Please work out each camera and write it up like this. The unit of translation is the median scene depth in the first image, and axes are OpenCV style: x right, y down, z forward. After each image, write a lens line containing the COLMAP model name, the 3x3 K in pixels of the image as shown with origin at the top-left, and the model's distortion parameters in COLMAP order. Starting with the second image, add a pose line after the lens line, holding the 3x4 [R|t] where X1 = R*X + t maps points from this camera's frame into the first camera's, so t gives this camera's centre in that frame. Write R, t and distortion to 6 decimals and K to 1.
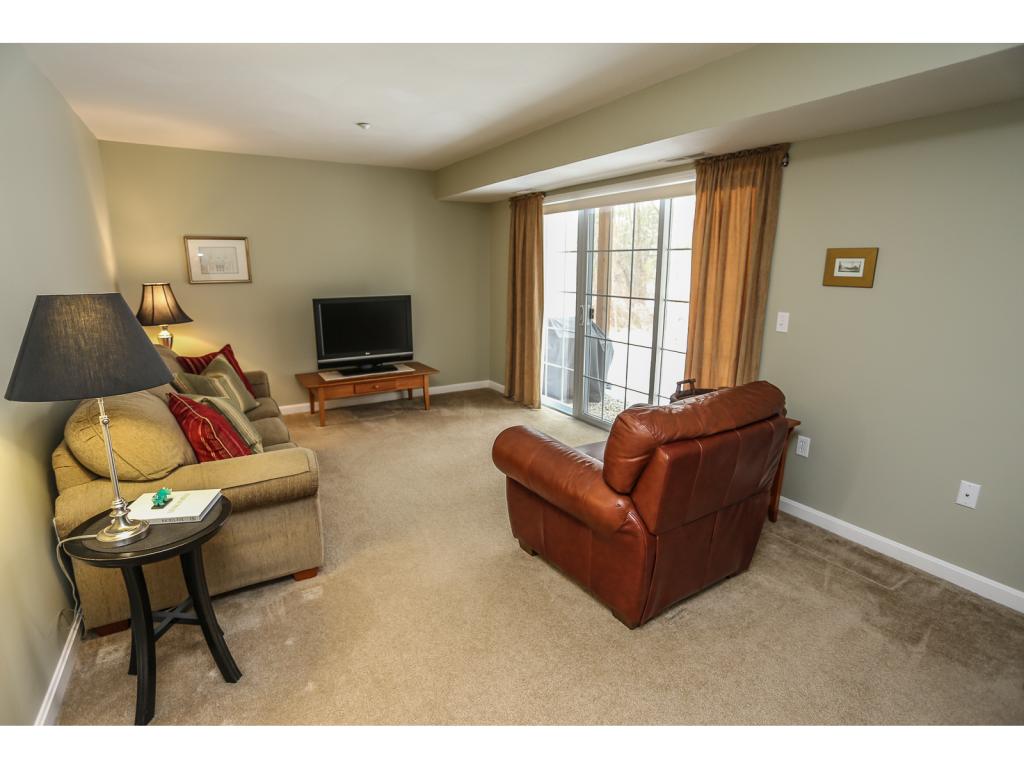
lens RADIAL K [[521.4, 0, 513.3], [0, 521.4, 385.8], [0, 0, 1]] dist [-0.076970, 0.035085]
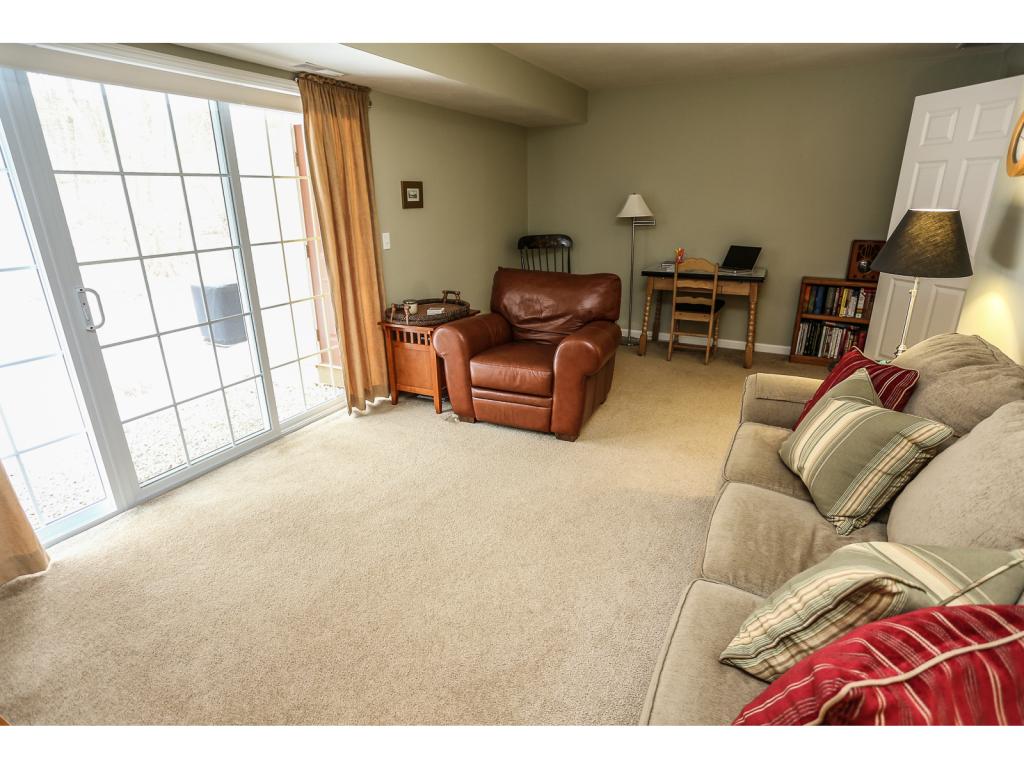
lens RADIAL K [[521.4, 0, 513.3], [0, 521.4, 385.8], [0, 0, 1]] dist [-0.076970, 0.035085]
pose [[-0.520740, -0.301968, 0.798527, -0.744720], [0.190804, 0.870528, 0.453624, -0.328008], [-0.832120, 0.388582, -0.395702, 1.373912]]
